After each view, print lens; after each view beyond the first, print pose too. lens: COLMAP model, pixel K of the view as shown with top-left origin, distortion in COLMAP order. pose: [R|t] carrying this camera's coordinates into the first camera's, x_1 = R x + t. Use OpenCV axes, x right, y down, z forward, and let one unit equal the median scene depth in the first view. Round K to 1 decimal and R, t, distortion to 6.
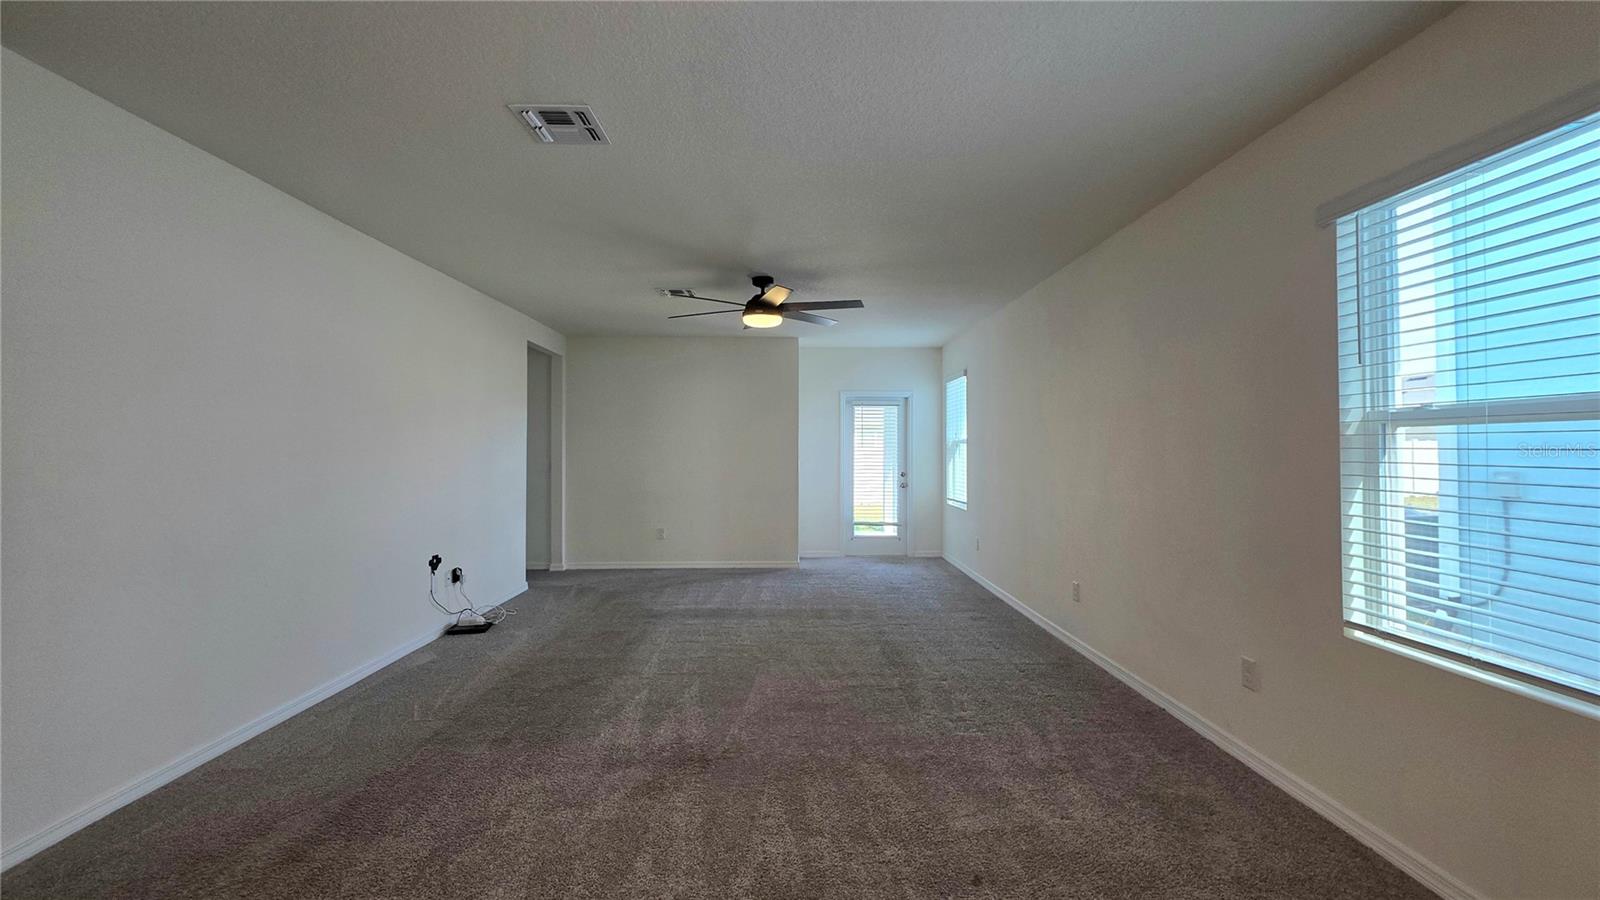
lens RADIAL K [[642.3, 0, 800.0], [0, 642.3, 450.0], [0, 0, 1]] dist [-0.000375, 0.000013]
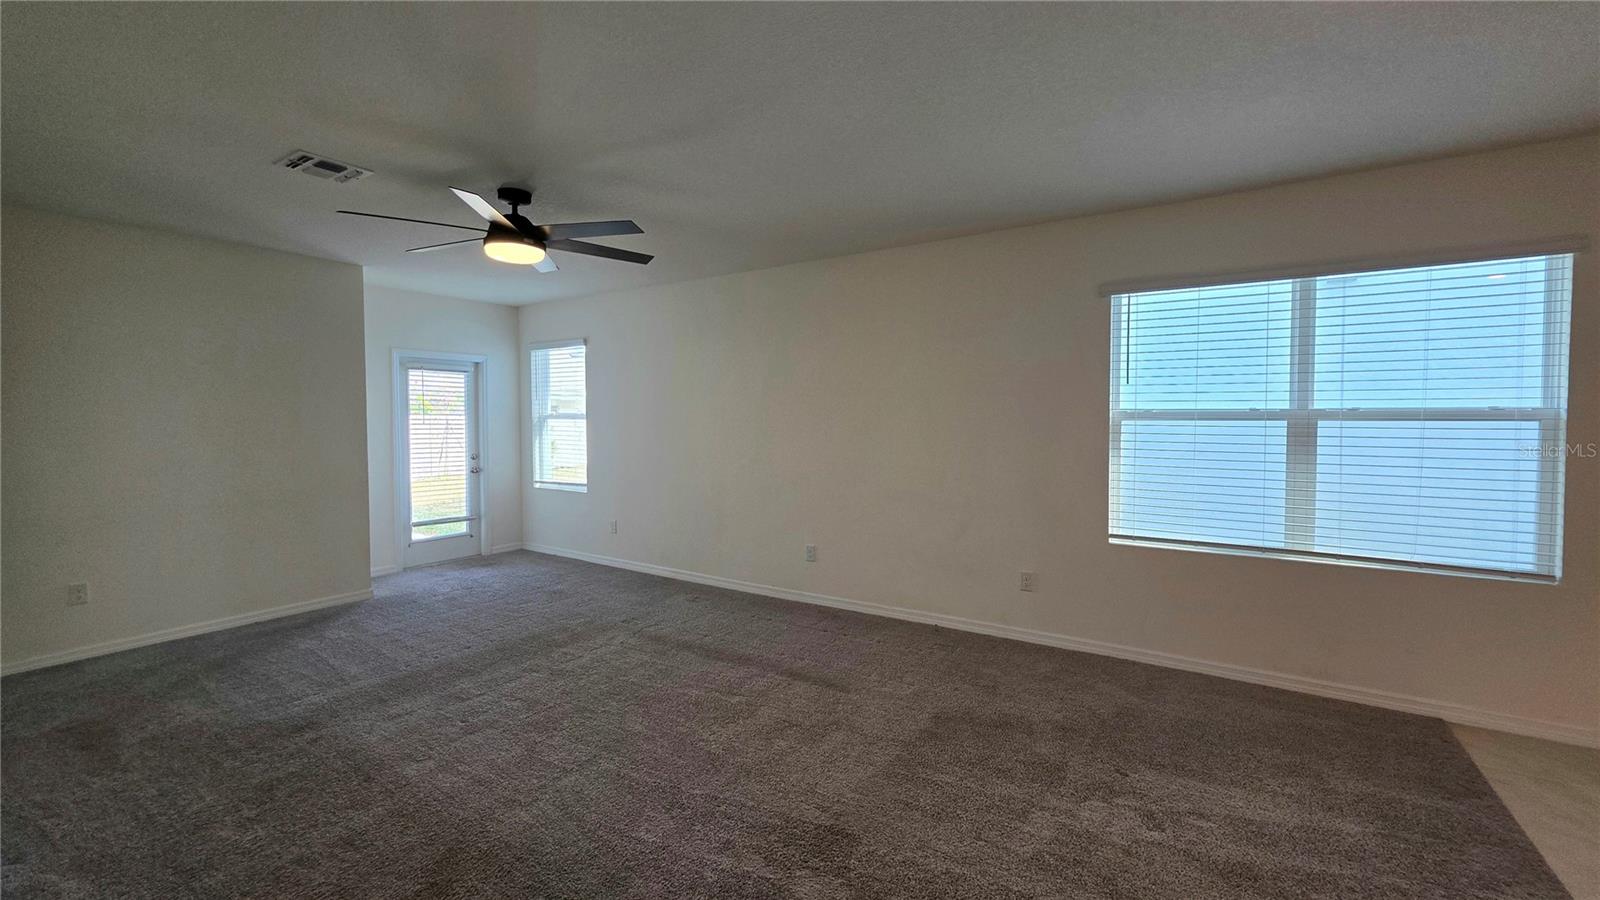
lens RADIAL K [[642.3, 0, 800.0], [0, 642.3, 450.0], [0, 0, 1]] dist [-0.000375, 0.000013]
pose [[0.567799, -0.043763, 0.822003, -0.333628], [0.001385, 0.998635, 0.052210, -0.015198], [-0.823166, -0.028506, 0.567084, 0.239184]]
